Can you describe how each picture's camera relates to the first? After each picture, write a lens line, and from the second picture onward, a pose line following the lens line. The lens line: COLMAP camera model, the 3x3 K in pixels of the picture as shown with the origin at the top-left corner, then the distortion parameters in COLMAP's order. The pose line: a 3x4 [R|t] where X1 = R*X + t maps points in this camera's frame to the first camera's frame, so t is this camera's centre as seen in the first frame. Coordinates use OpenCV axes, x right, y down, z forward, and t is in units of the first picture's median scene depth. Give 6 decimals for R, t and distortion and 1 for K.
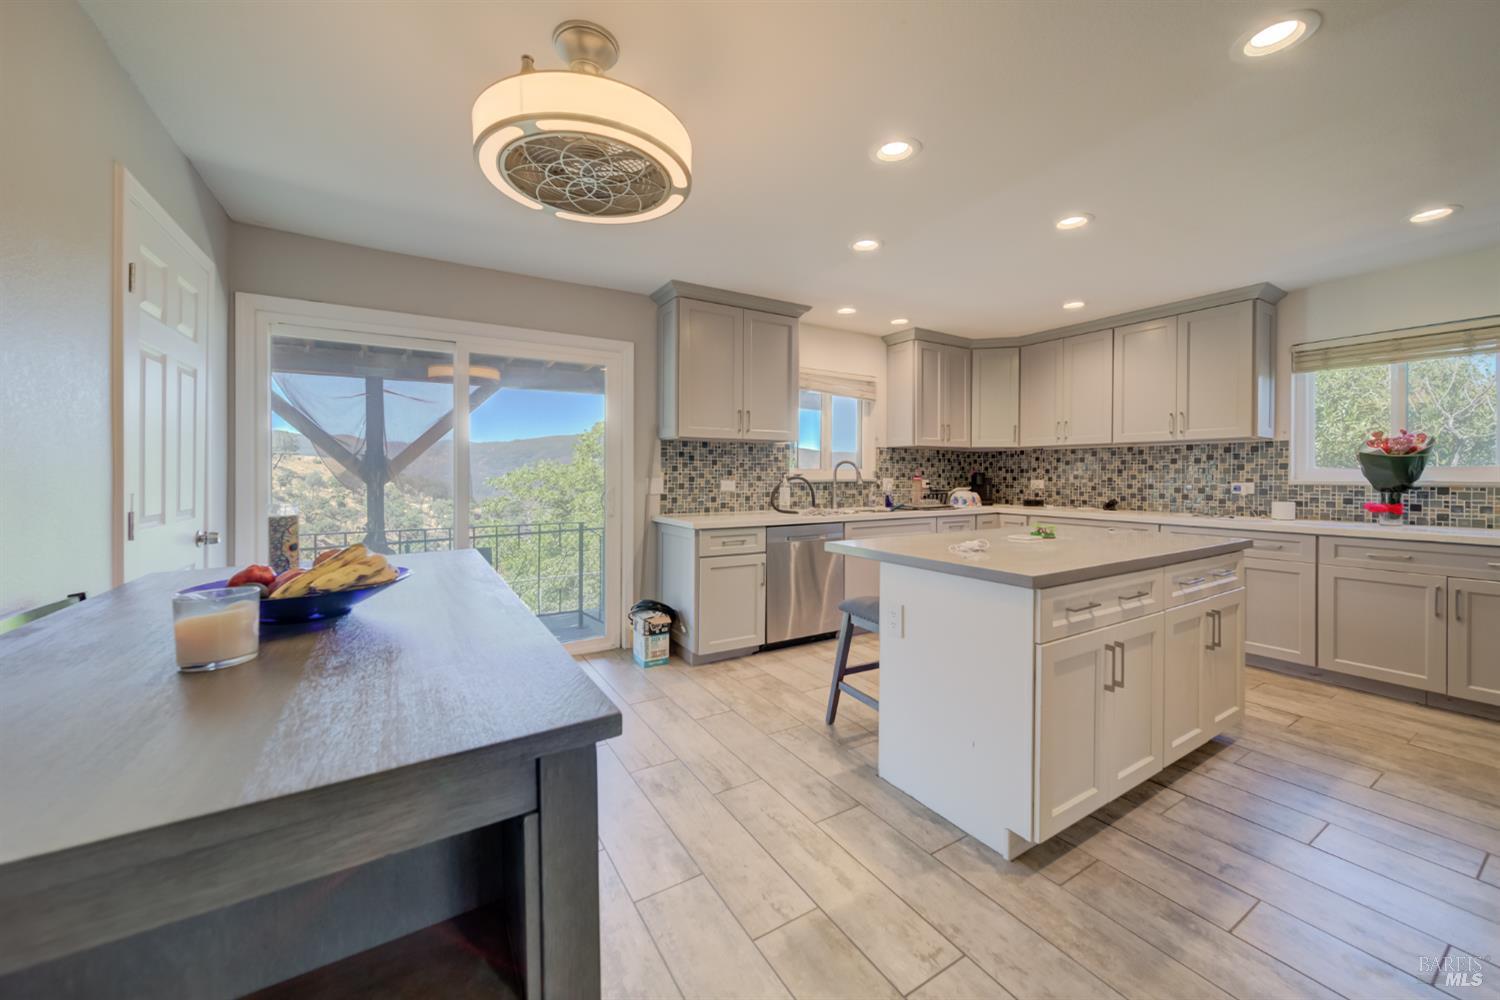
lens RADIAL K [[529.8, 0, 704.3], [0, 529.8, 477.3], [0, 0, 1]] dist [0.001651, 0.000047]
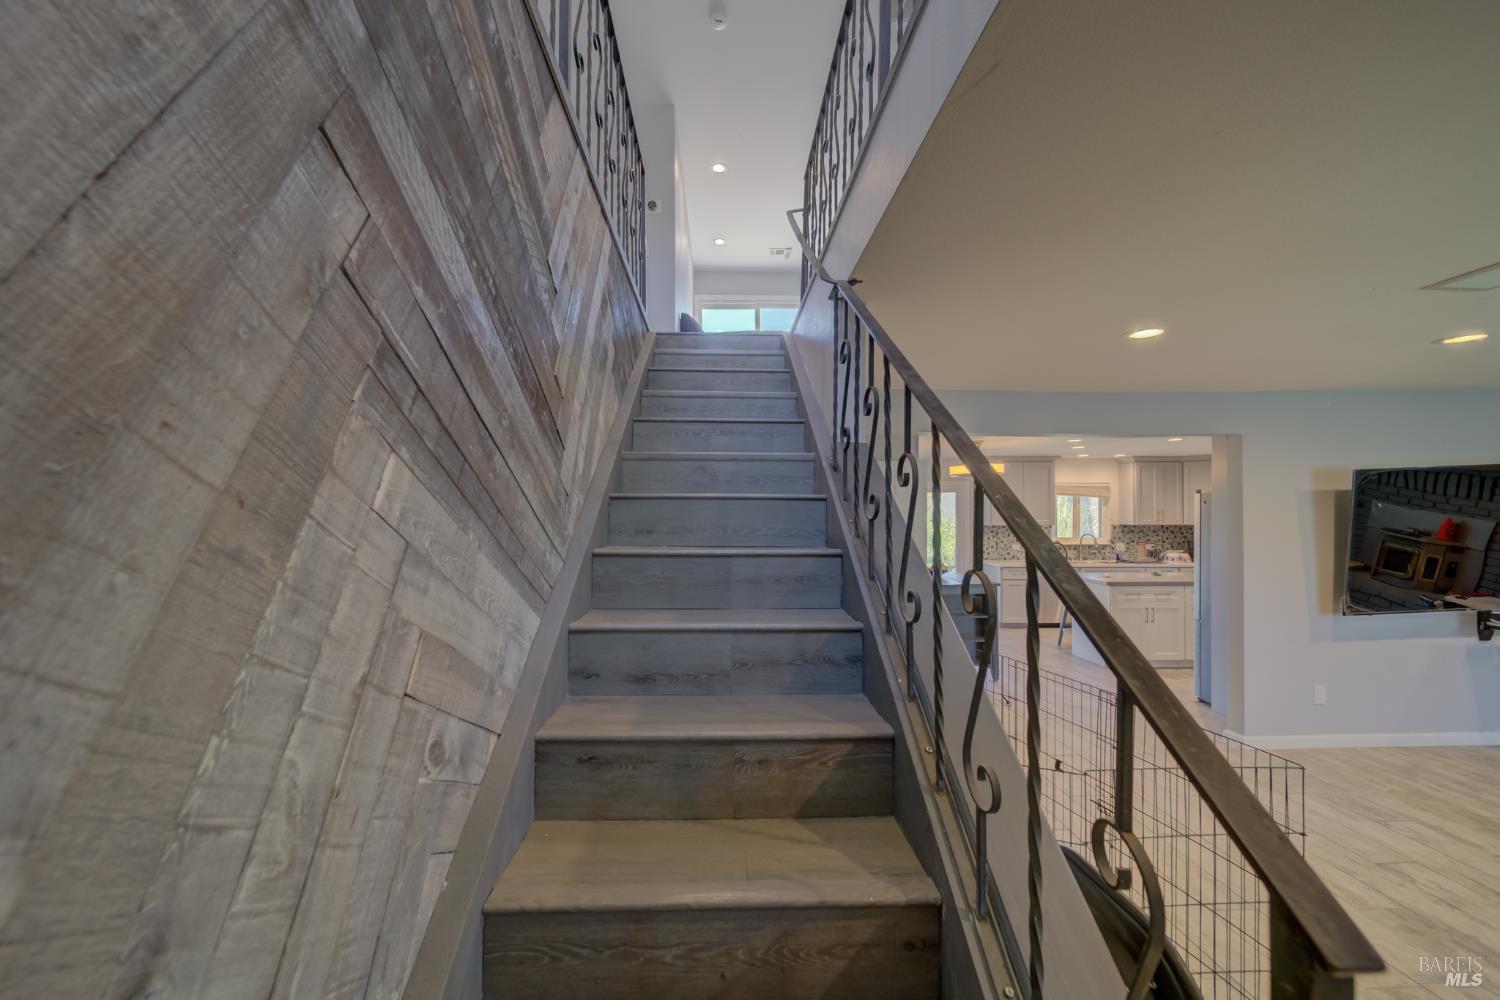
lens RADIAL K [[535.4, 0, 754.6], [0, 535.4, 510.5], [0, 0, 1]] dist [-0.000648, -0.000091]
pose [[0.914572, -0.001760, -0.404419, -0.025348], [-0.004530, 0.999883, -0.014597, -0.081287], [0.404397, 0.015182, 0.914457, -1.135459]]
